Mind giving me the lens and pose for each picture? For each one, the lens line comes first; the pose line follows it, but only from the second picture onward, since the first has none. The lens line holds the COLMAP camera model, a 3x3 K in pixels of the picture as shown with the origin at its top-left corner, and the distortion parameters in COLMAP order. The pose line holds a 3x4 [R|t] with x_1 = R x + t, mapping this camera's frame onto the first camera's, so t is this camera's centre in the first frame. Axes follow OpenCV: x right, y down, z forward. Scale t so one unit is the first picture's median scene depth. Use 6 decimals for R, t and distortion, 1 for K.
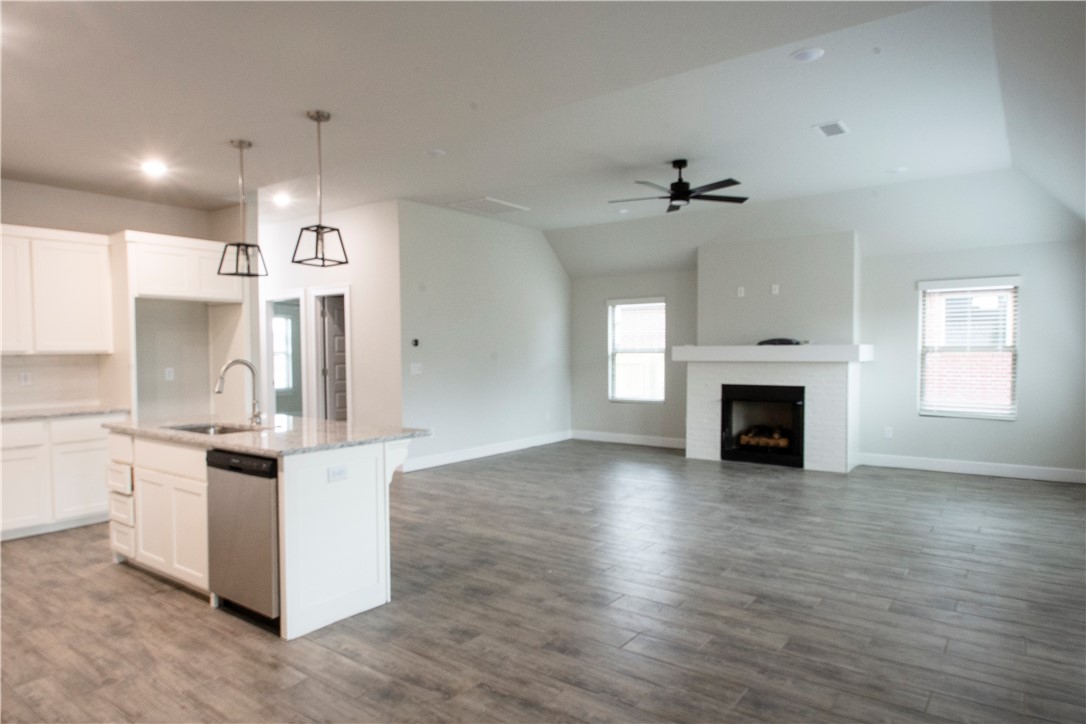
lens RADIAL K [[675.7, 0, 525.1], [0, 675.7, 365.8], [0, 0, 1]] dist [-0.006659, -0.001157]
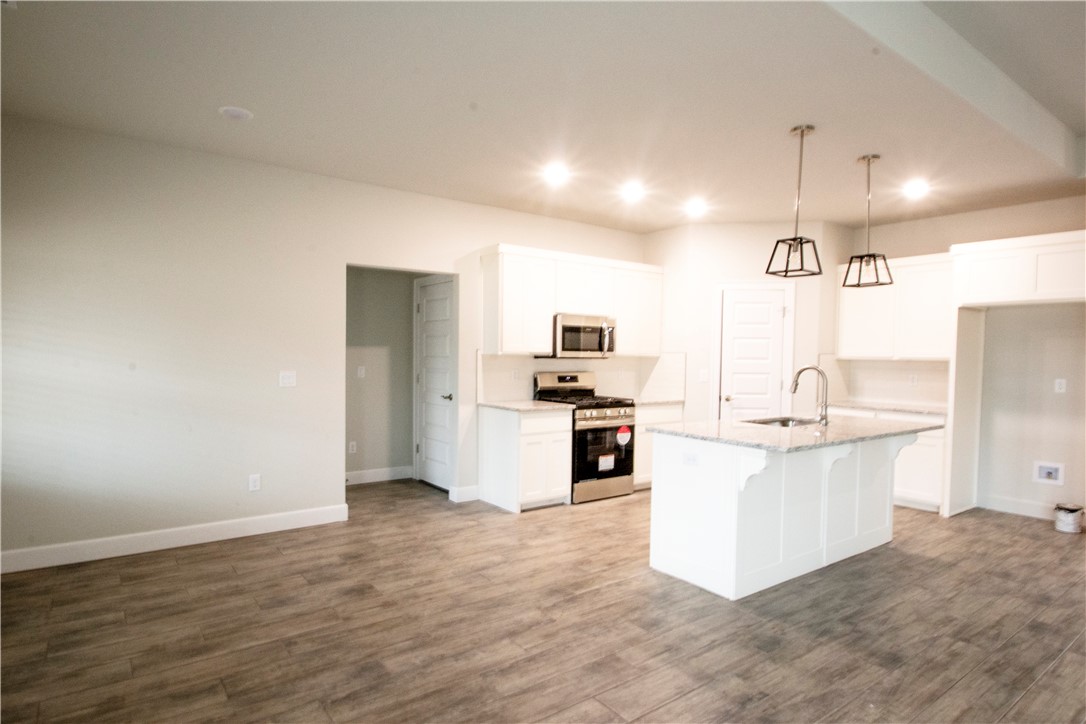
lens RADIAL K [[590.2, 0, 522.8], [0, 590.2, 379.6], [0, 0, 1]] dist [0.002905, 0.000329]
pose [[-0.292814, 0.045661, -0.955078, 0.630387], [-0.033650, 0.997748, 0.058017, -0.025187], [0.955577, 0.049127, -0.290618, 0.797653]]
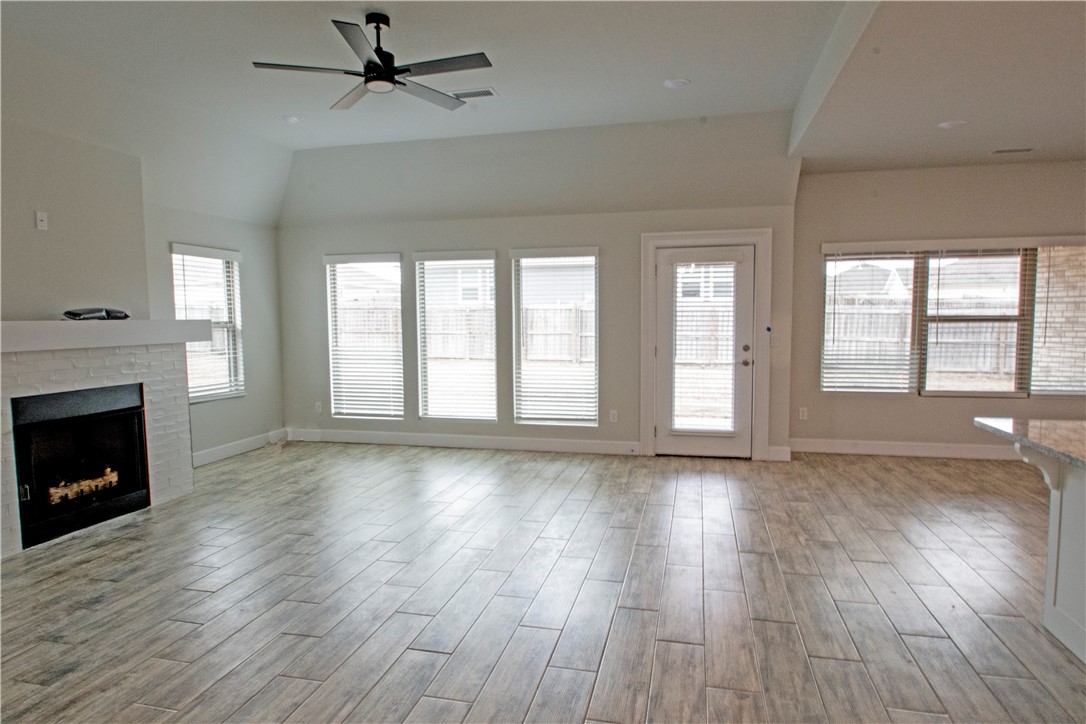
lens RADIAL K [[650.3, 0, 536.2], [0, 650.3, 378.1], [0, 0, 1]] dist [-0.000303, -0.019250]
pose [[-0.398769, -0.073270, 0.914120, -0.549105], [0.034147, 0.994926, 0.094642, -0.035607], [-0.916415, 0.068954, -0.394244, 1.571505]]
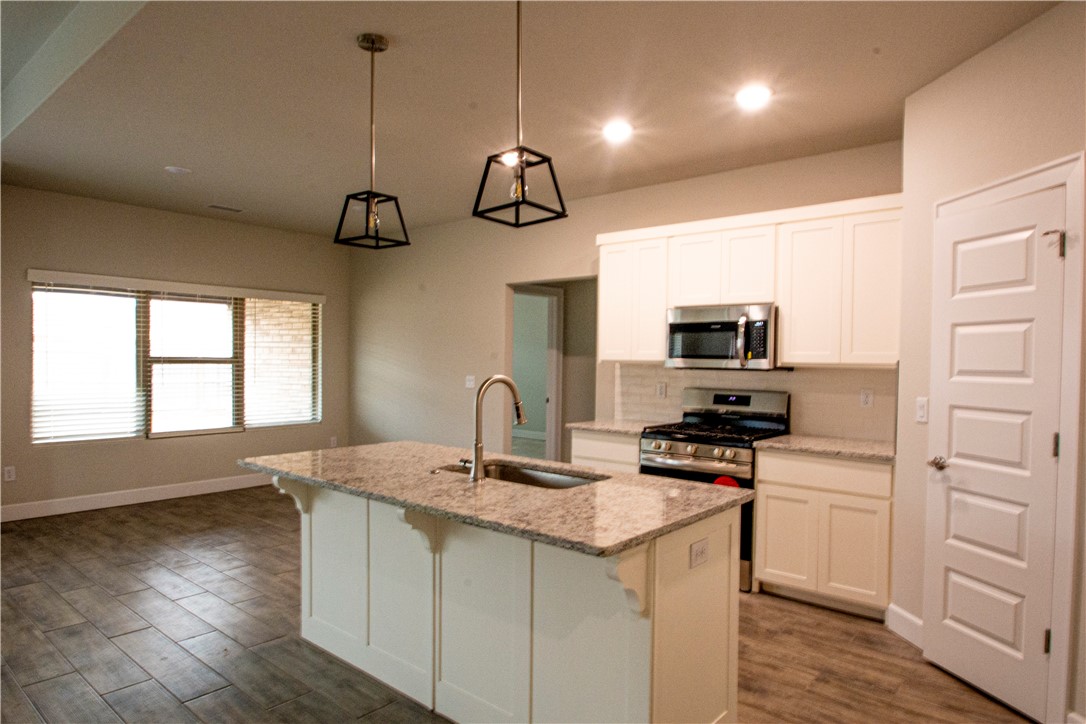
lens RADIAL K [[650.3, 0, 536.2], [0, 650.3, 378.1], [0, 0, 1]] dist [-0.000303, -0.019250]
pose [[-0.998282, -0.006639, 0.058209, -0.479801], [-0.003576, 0.998611, 0.052571, -0.038620], [-0.058477, 0.052272, -0.996919, 1.559943]]
